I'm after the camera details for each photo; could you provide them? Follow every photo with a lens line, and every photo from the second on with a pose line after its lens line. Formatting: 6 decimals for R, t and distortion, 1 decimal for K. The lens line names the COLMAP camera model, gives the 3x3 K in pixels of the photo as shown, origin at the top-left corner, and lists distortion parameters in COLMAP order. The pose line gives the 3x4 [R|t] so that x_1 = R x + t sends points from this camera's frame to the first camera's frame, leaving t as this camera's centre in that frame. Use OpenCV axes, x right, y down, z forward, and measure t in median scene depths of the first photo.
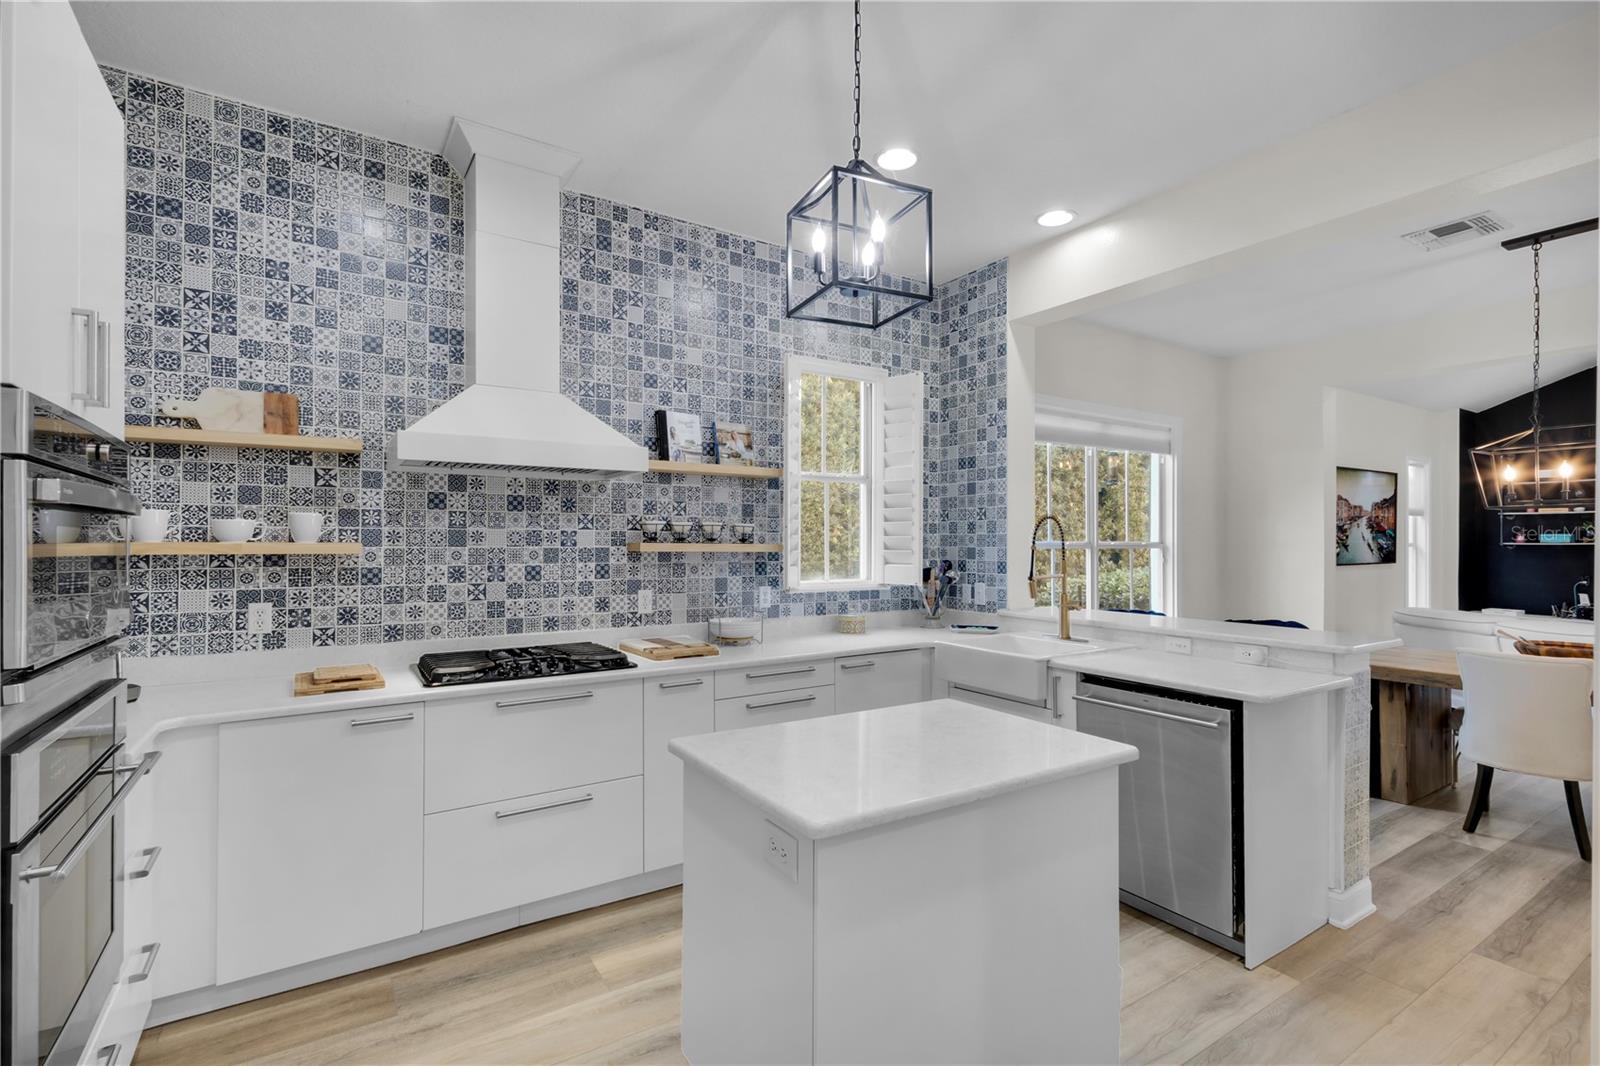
lens RADIAL K [[739.4, 0, 806.1], [0, 739.4, 535.8], [0, 0, 1]] dist [0.007410, -0.000408]
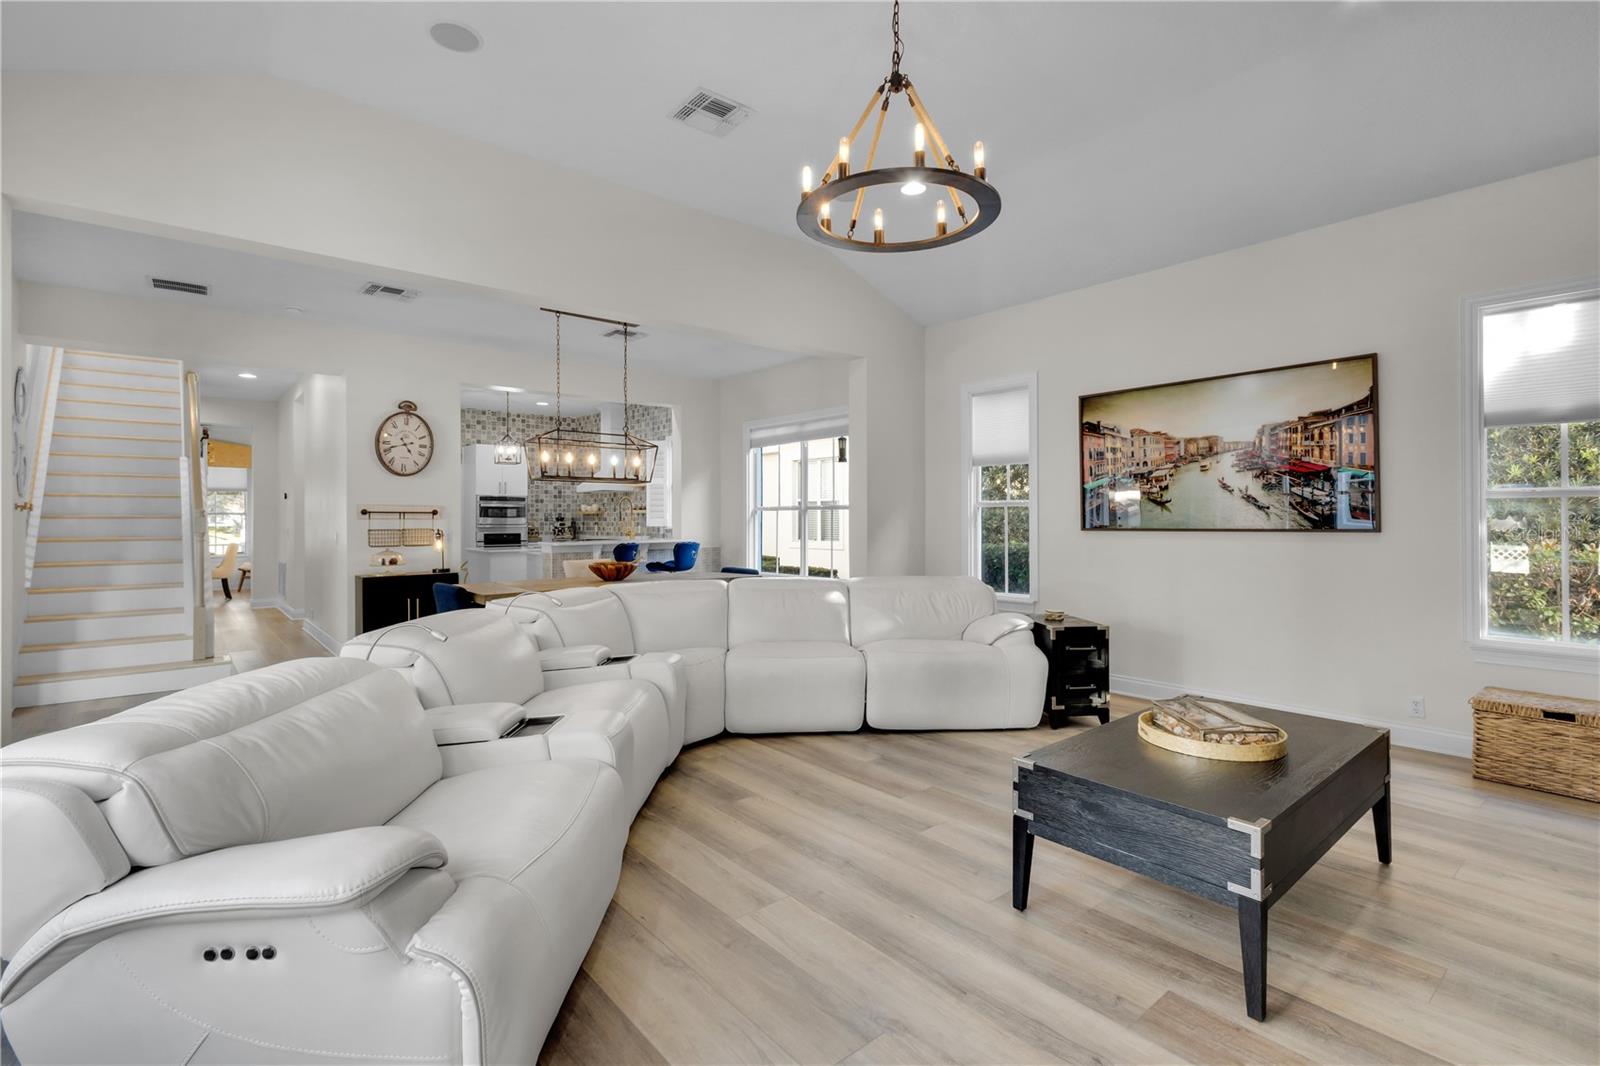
lens RADIAL K [[739.4, 0, 808.7], [0, 739.4, 519.3], [0, 0, 1]] dist [0.007410, -0.000408]
pose [[0.125931, -0.000312, -0.992039, 2.631978], [0.012622, 0.999920, 0.001288, 0.048098], [0.991959, -0.012683, 0.125924, 1.171582]]
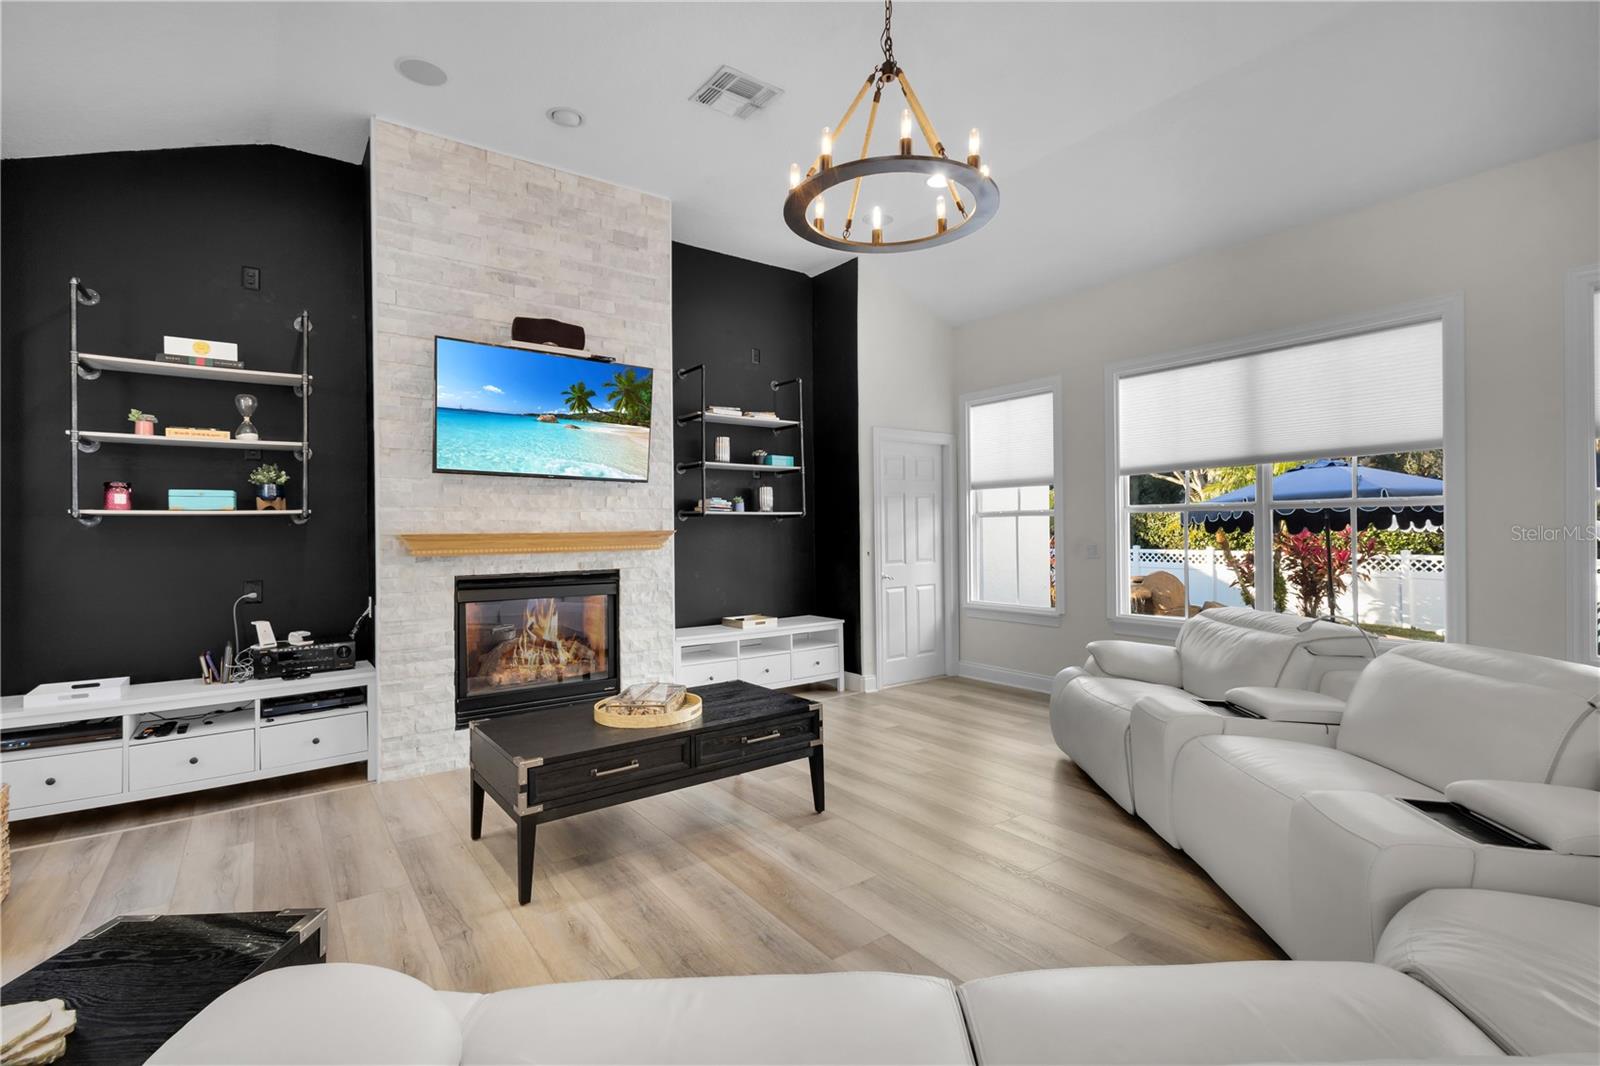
lens RADIAL K [[739.4, 0, 795.2], [0, 739.4, 534.6], [0, 0, 1]] dist [0.007410, -0.000408]
pose [[-0.054073, -0.008327, 0.998502, 1.217623], [0.004104, 0.999955, 0.008561, 0.046822], [-0.998529, 0.004561, -0.054037, 1.485647]]
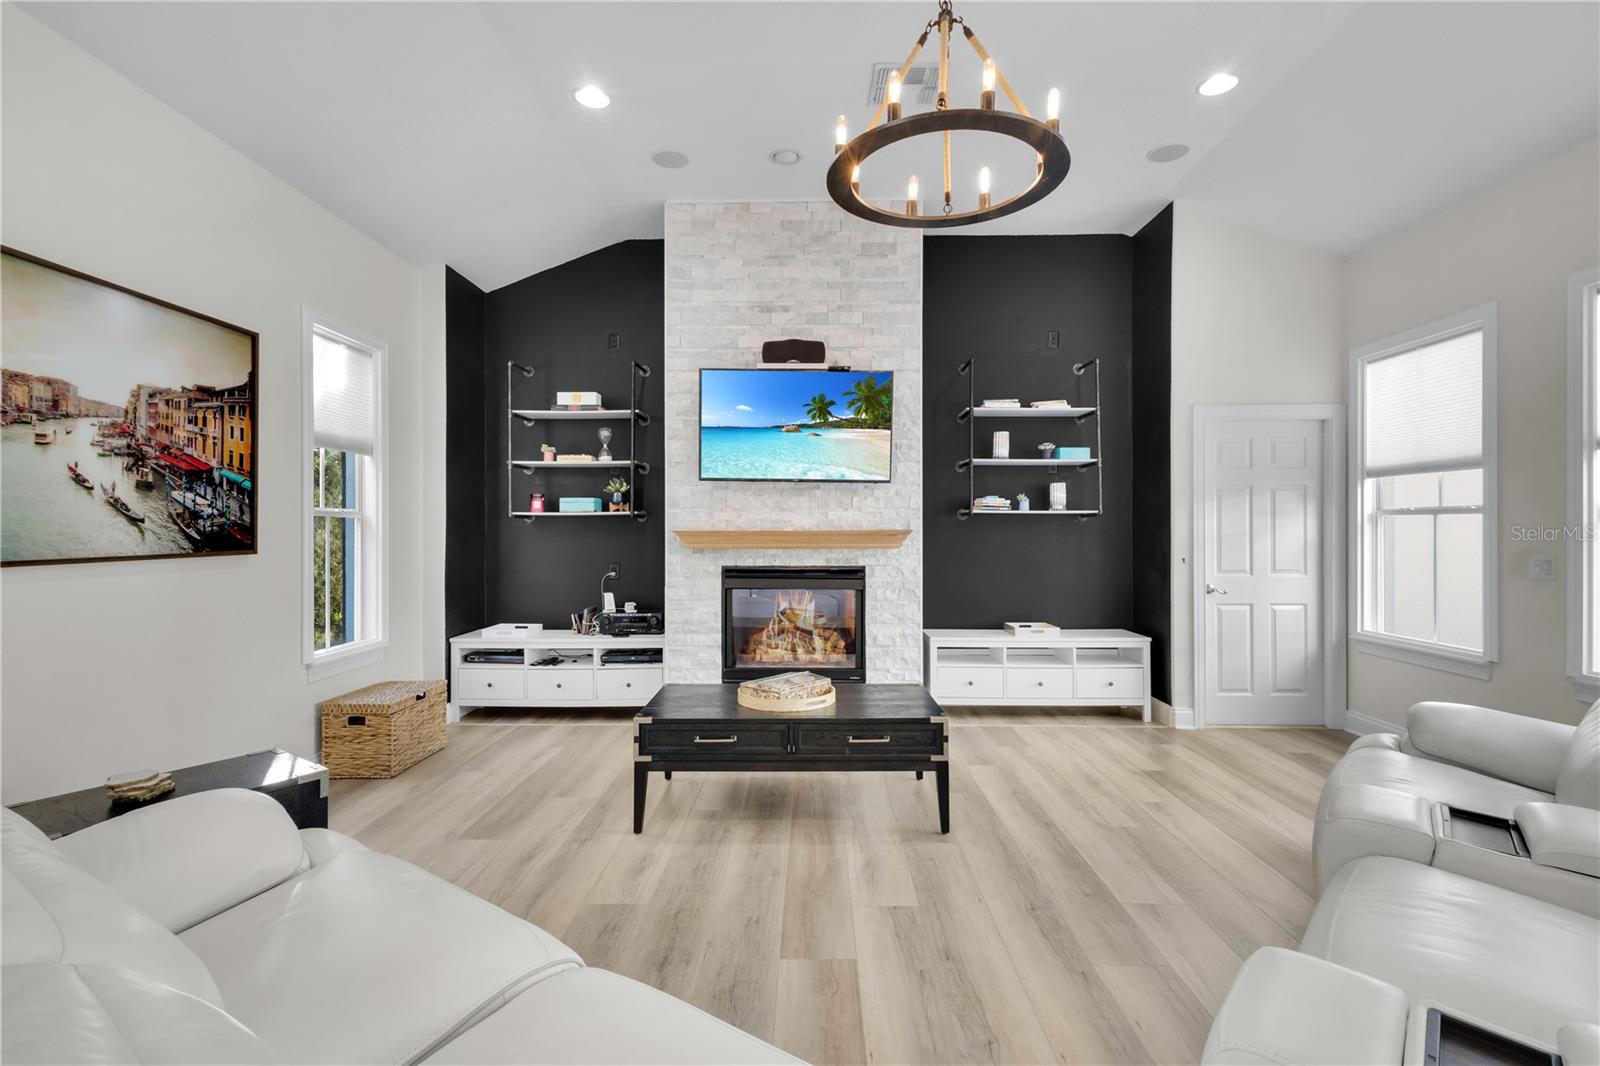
lens RADIAL K [[739.4, 0, 797.6], [0, 739.4, 541.2], [0, 0, 1]] dist [0.007410, -0.000408]
pose [[0.563250, -0.016381, 0.826124, 1.318451], [-0.003860, 0.999740, 0.022455, 0.041603], [-0.826278, -0.015836, 0.563040, 1.105078]]
